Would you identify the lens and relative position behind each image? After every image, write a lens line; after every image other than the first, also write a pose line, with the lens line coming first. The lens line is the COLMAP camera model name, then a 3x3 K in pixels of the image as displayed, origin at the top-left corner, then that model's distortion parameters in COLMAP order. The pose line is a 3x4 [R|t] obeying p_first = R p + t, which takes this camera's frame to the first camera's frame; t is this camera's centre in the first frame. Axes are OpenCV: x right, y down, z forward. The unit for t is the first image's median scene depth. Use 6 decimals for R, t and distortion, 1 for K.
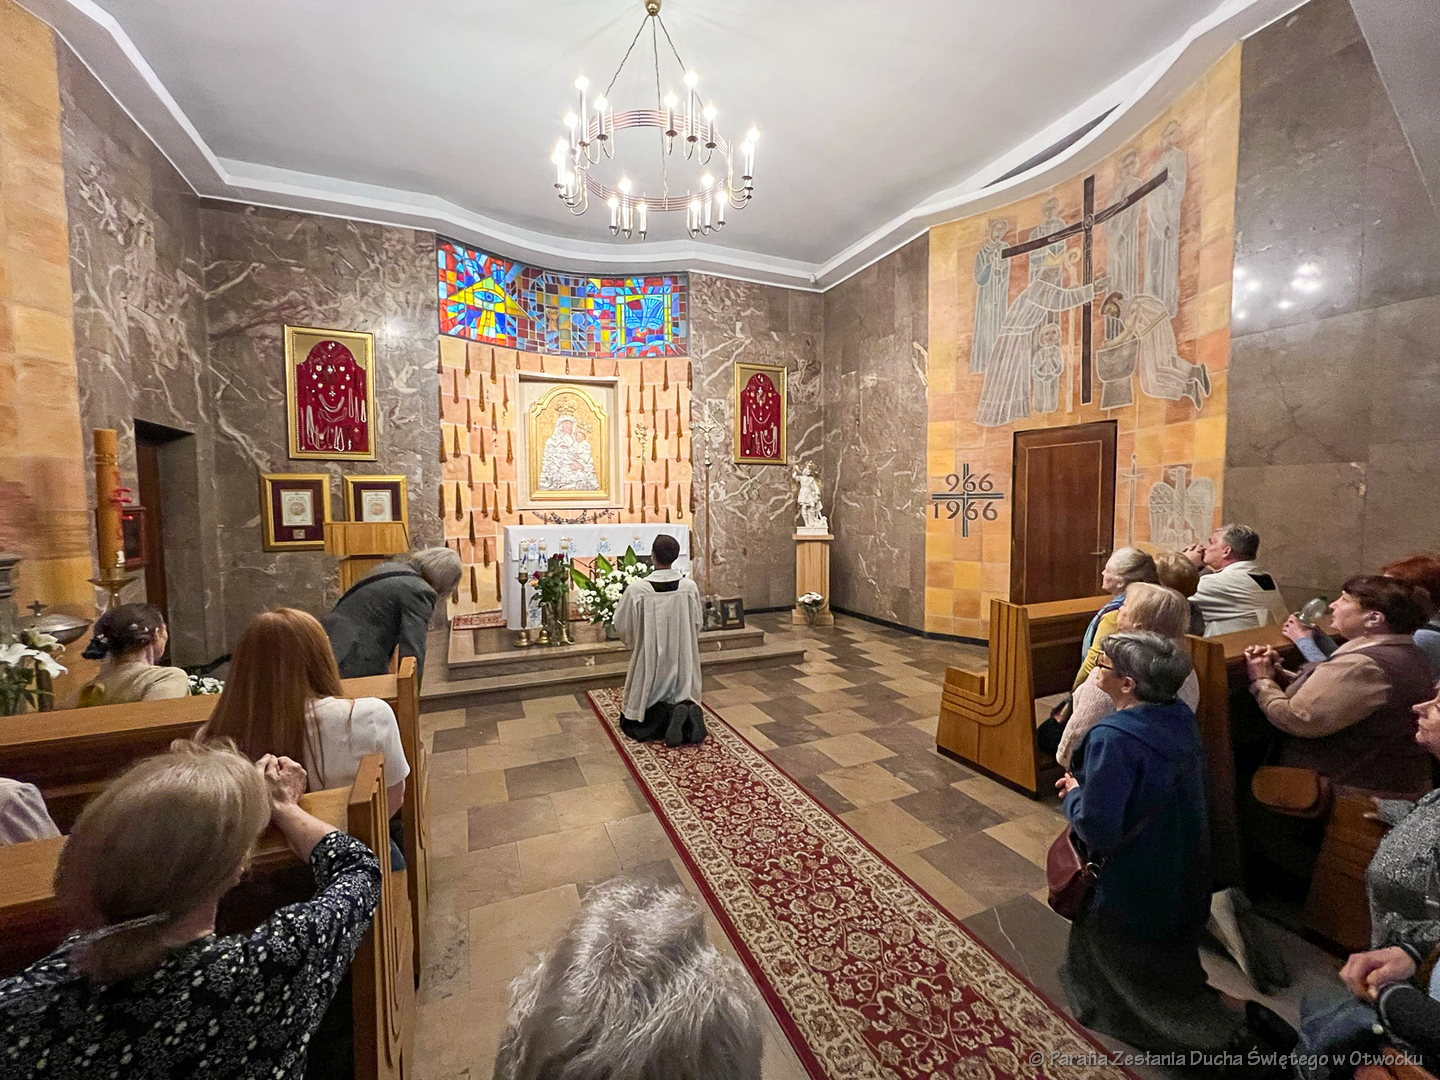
lens RADIAL K [[577.2, 0, 717.5], [0, 577.2, 538.3], [0, 0, 1]] dist [-0.018993, 0.005360]
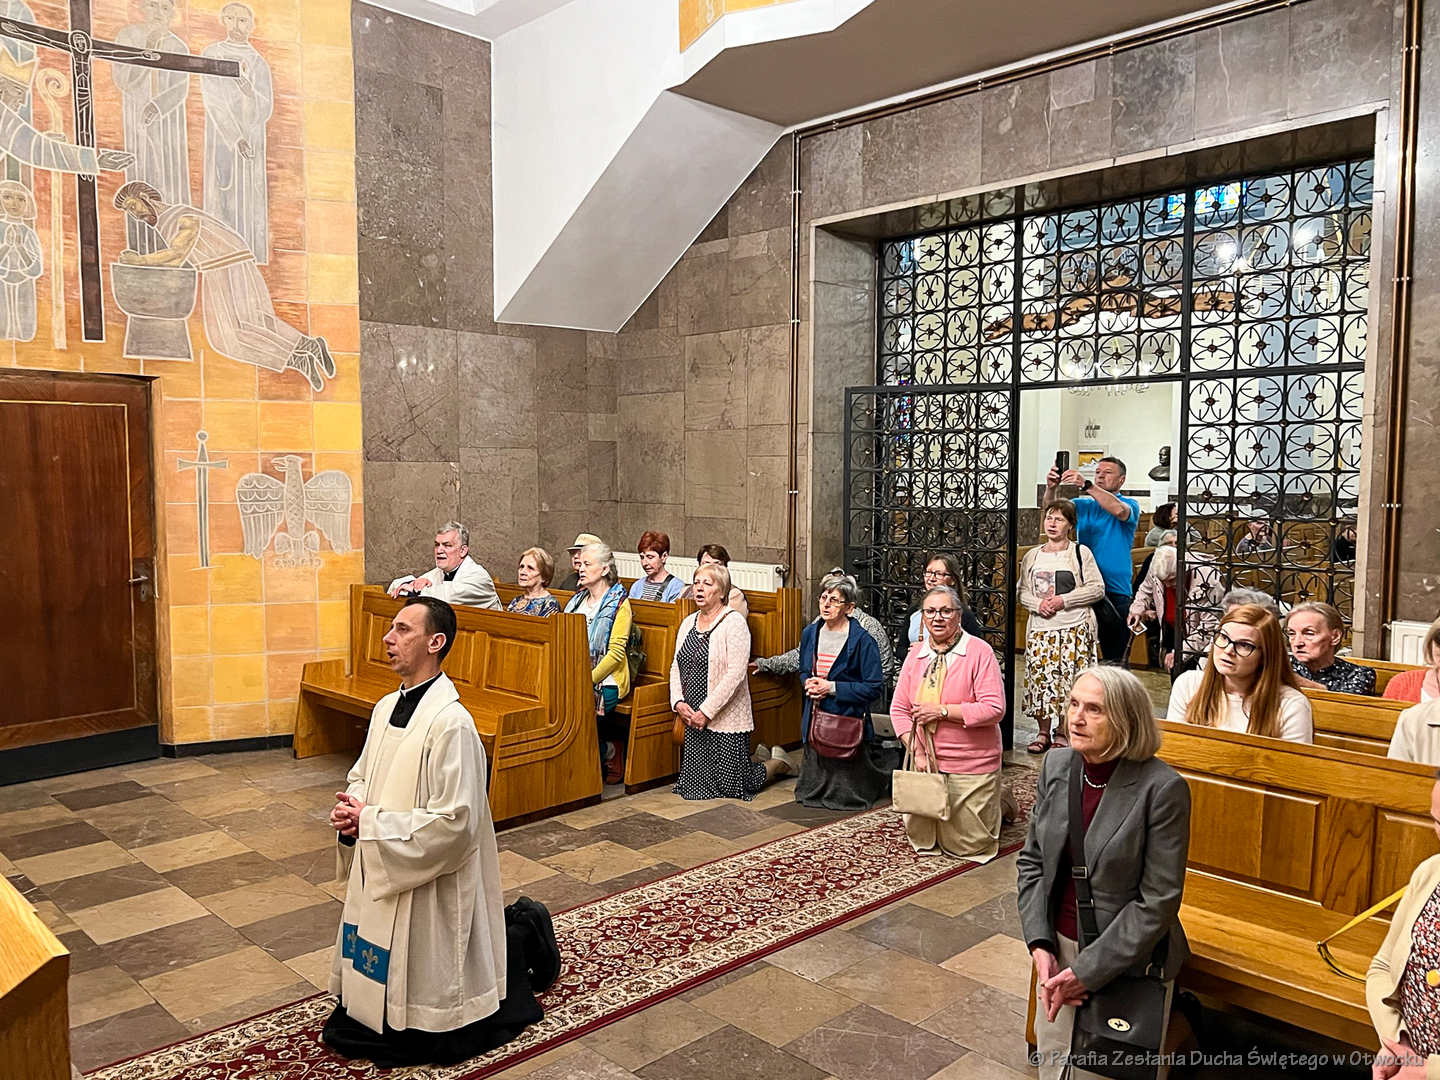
lens RADIAL K [[1108.3, 0, 712.5], [0, 1108.3, 551.5], [0, 0, 1]] dist [0.016475, -0.008726]
pose [[-0.347373, -0.059519, 0.935836, -0.603670], [0.061991, 0.994343, 0.086251, -0.060290], [-0.935676, 0.087974, -0.341719, 0.674937]]
